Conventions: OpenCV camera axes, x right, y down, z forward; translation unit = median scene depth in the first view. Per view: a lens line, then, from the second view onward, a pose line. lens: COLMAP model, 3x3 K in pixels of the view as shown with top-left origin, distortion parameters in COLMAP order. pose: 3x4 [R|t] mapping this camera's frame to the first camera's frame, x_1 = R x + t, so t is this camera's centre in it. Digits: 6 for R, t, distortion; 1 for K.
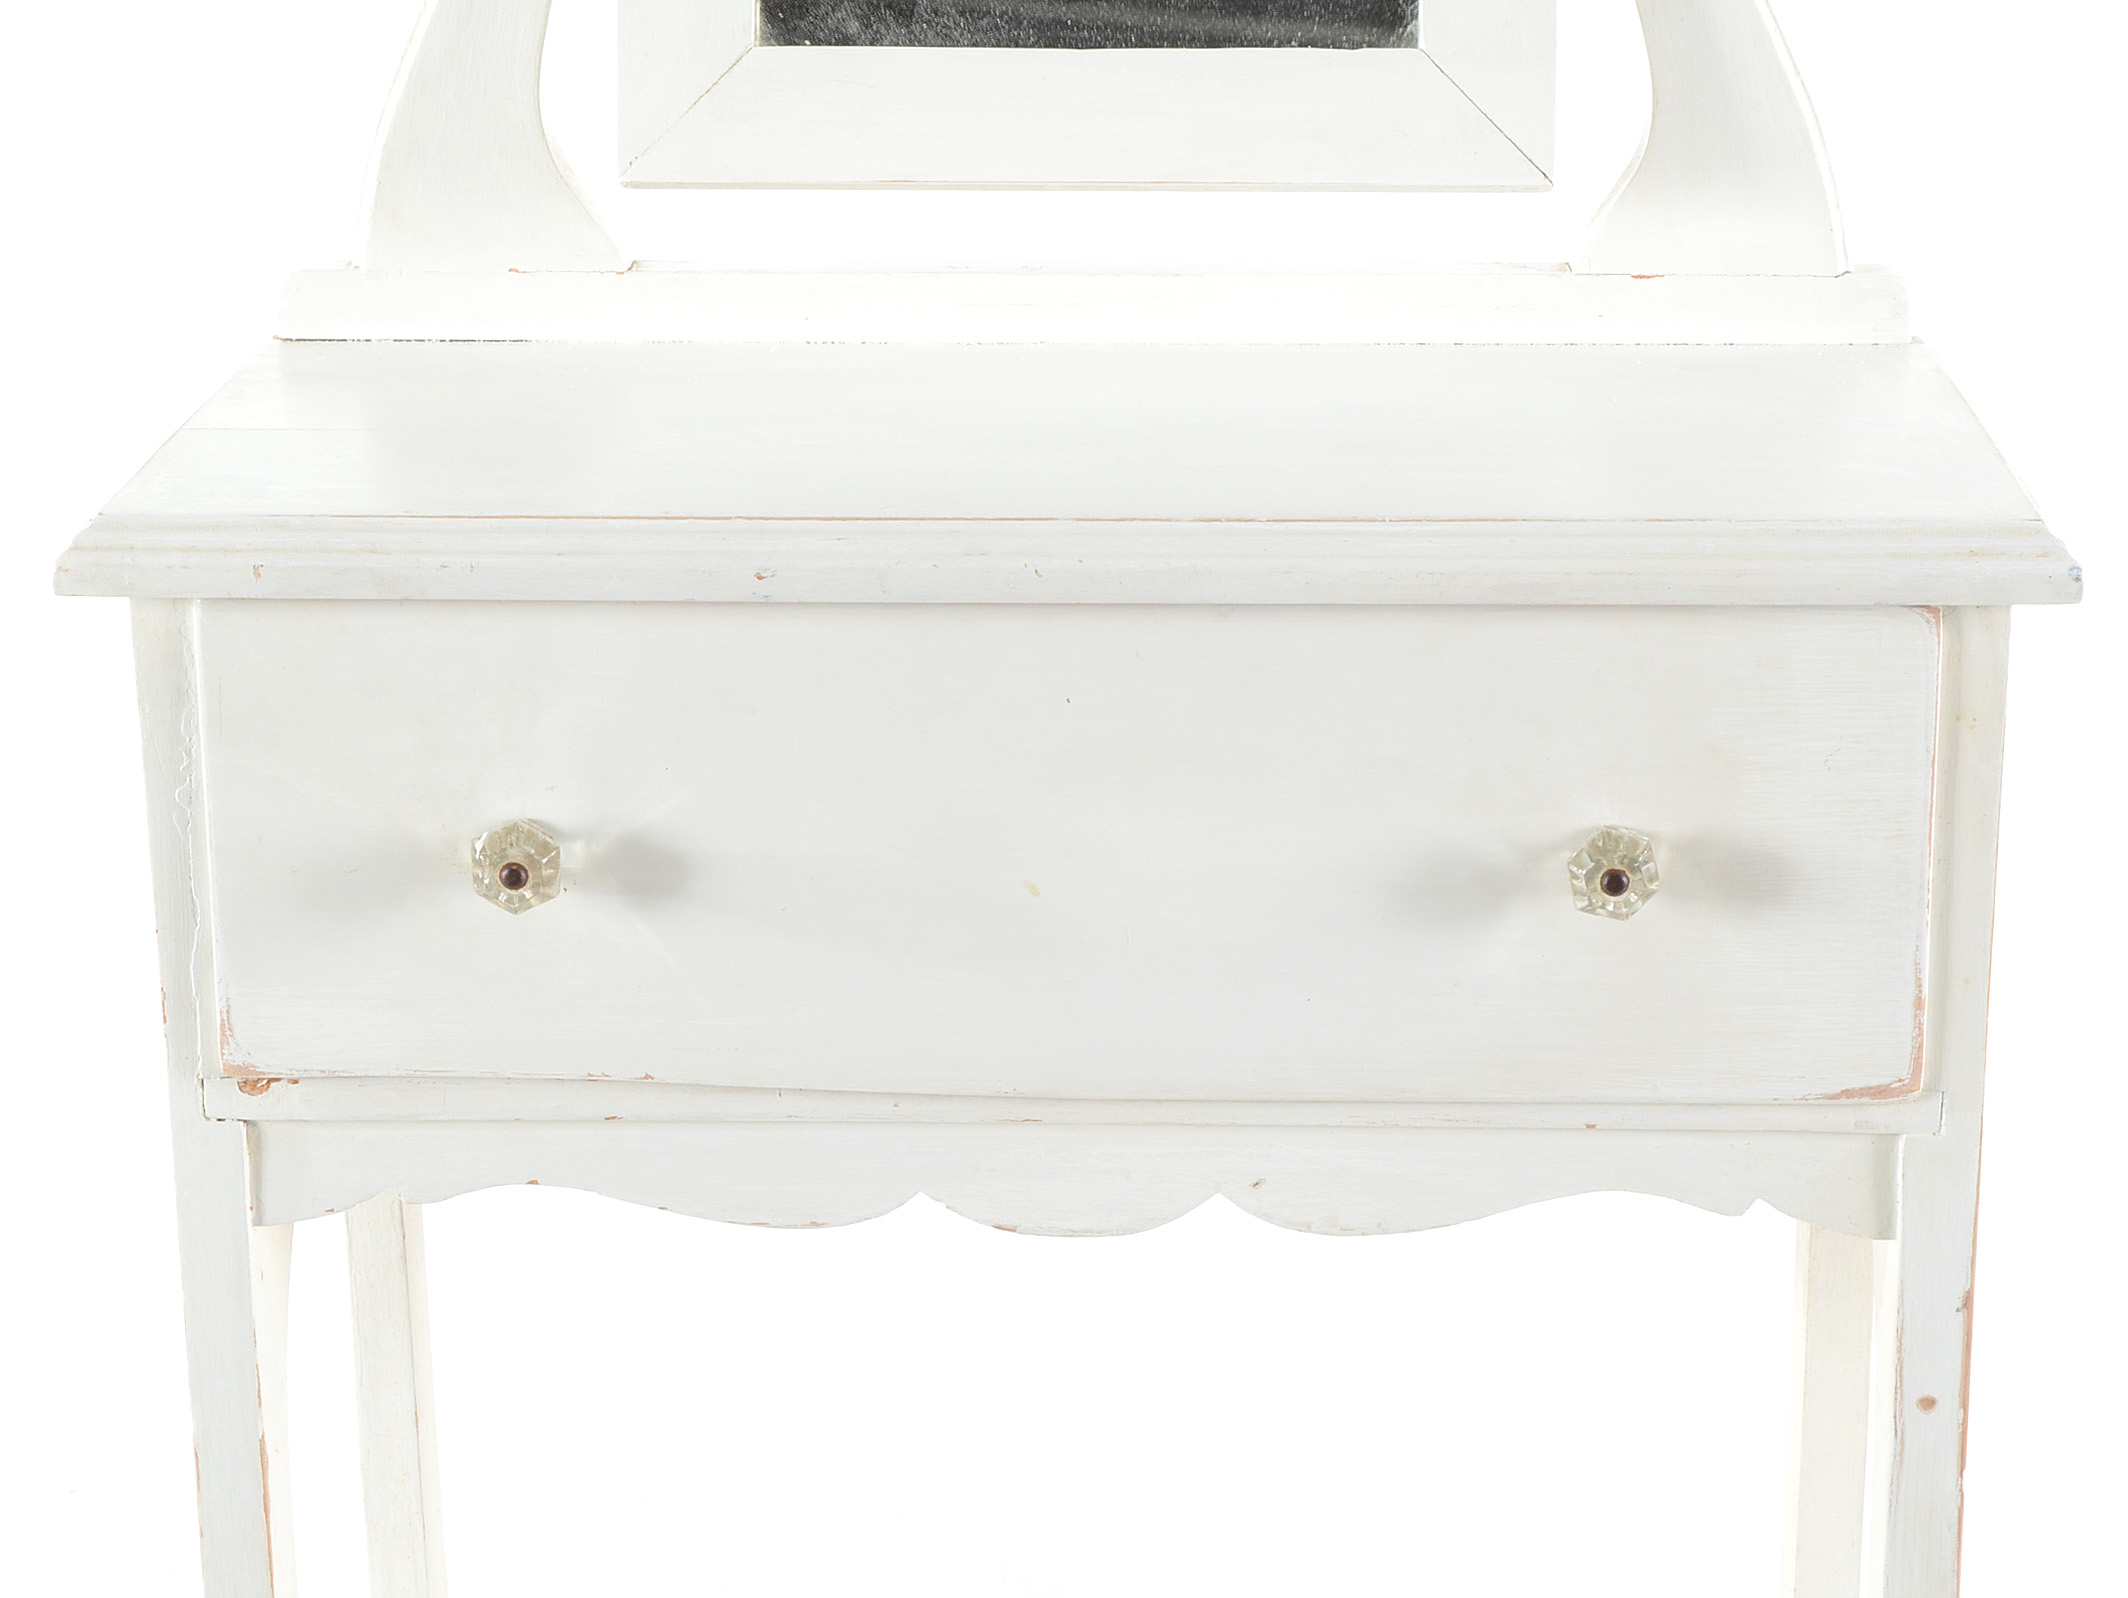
lens RADIAL K [[4879.7, 0, 1064.0], [0, 4879.7, 799.0], [0, 0, 1]] dist [-0.015985, 0.398223]
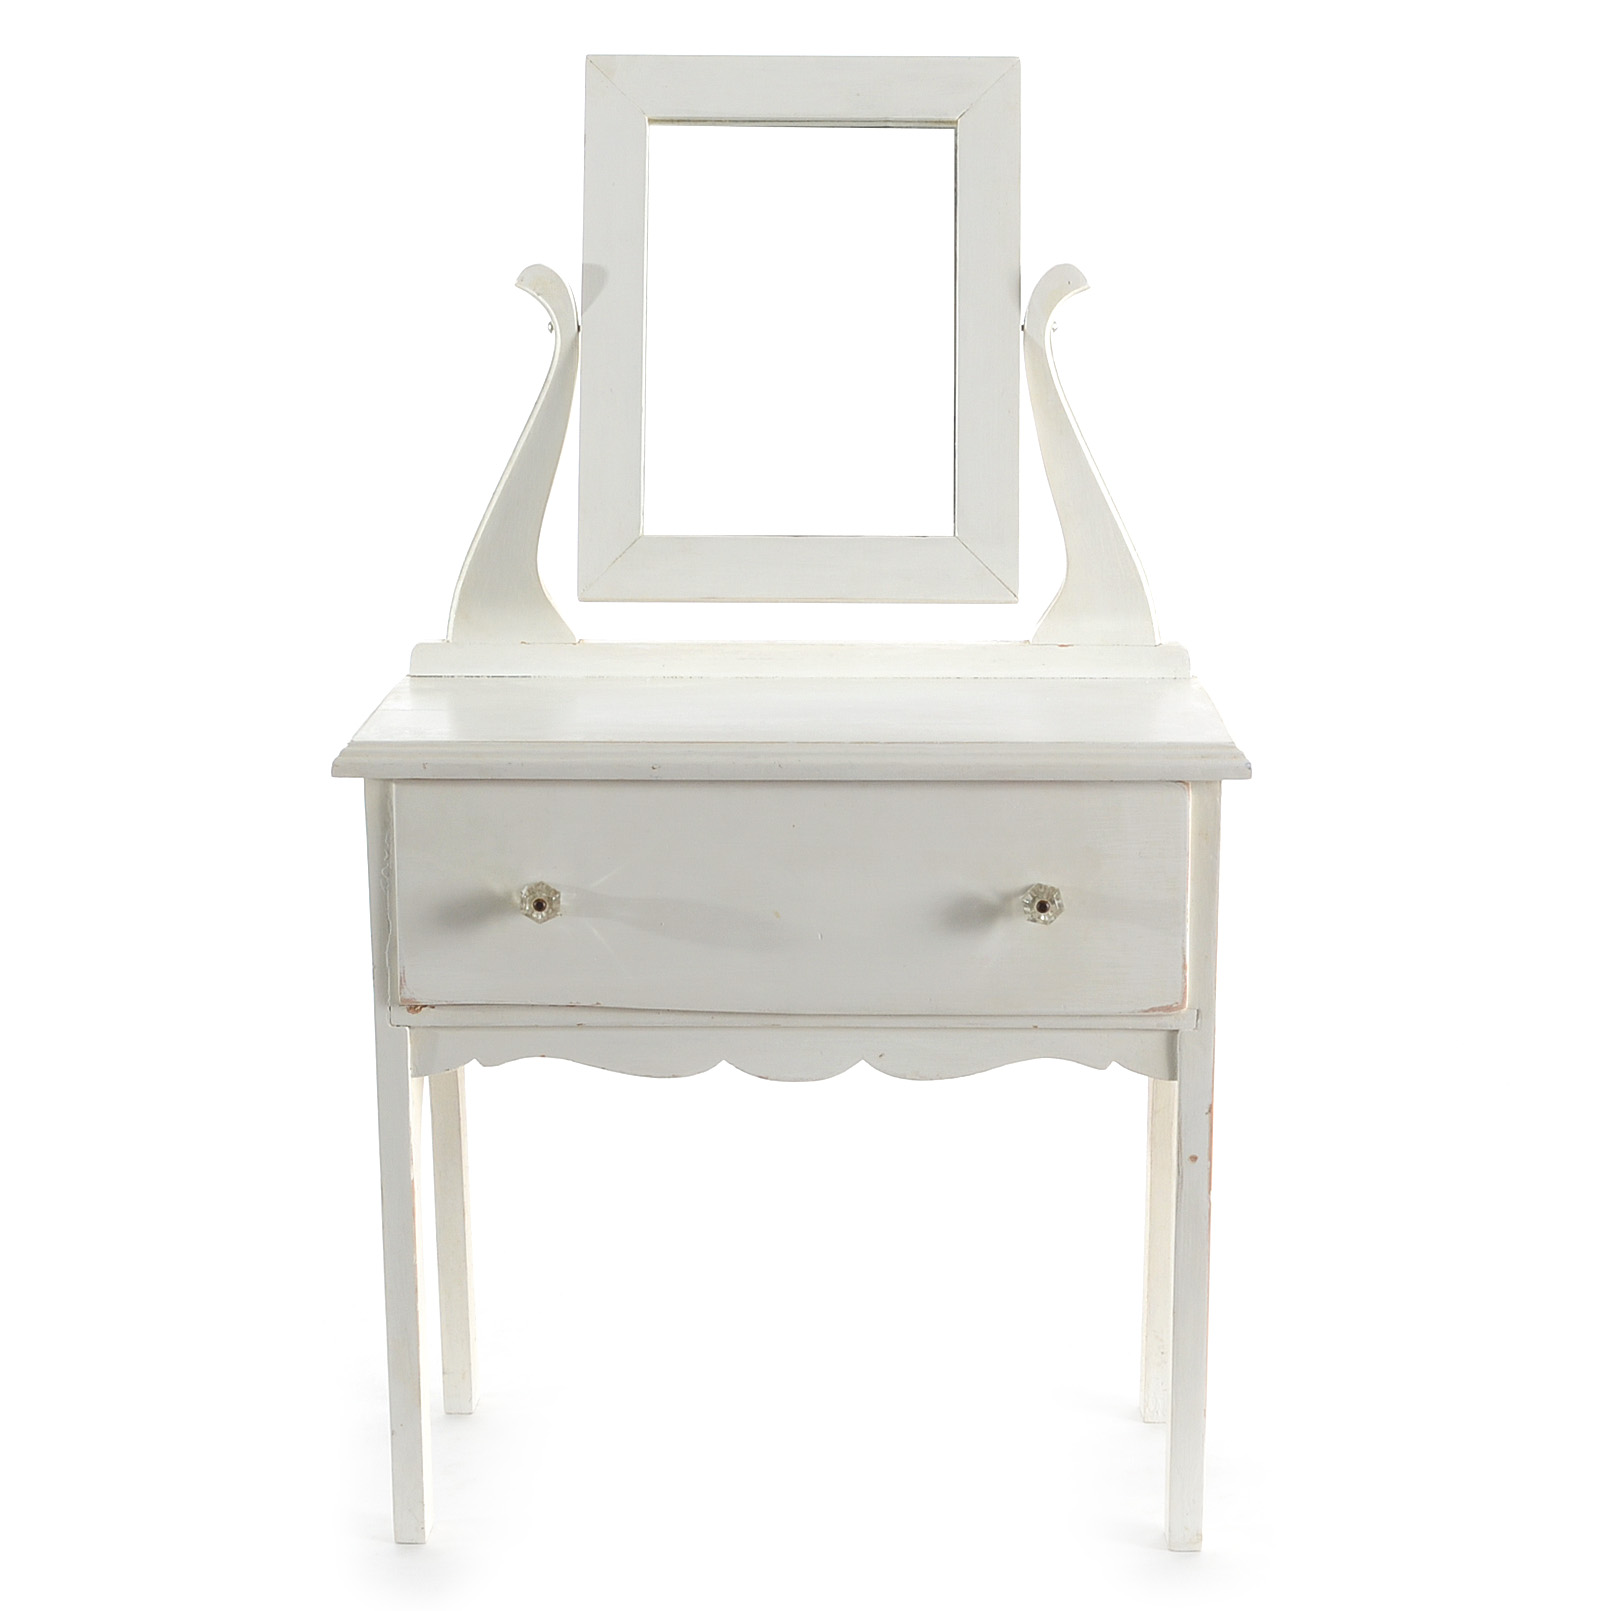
lens RADIAL K [[3292.2, 0, 805.5], [0, 3292.2, 805.5], [0, 0, 1]] dist [-0.061467, -0.136885]
pose [[0.999867, 0.000419, 0.016315, -0.017274], [0.001041, 0.995998, -0.089369, 0.099028], [-0.016287, 0.089374, 0.995865, -0.453348]]
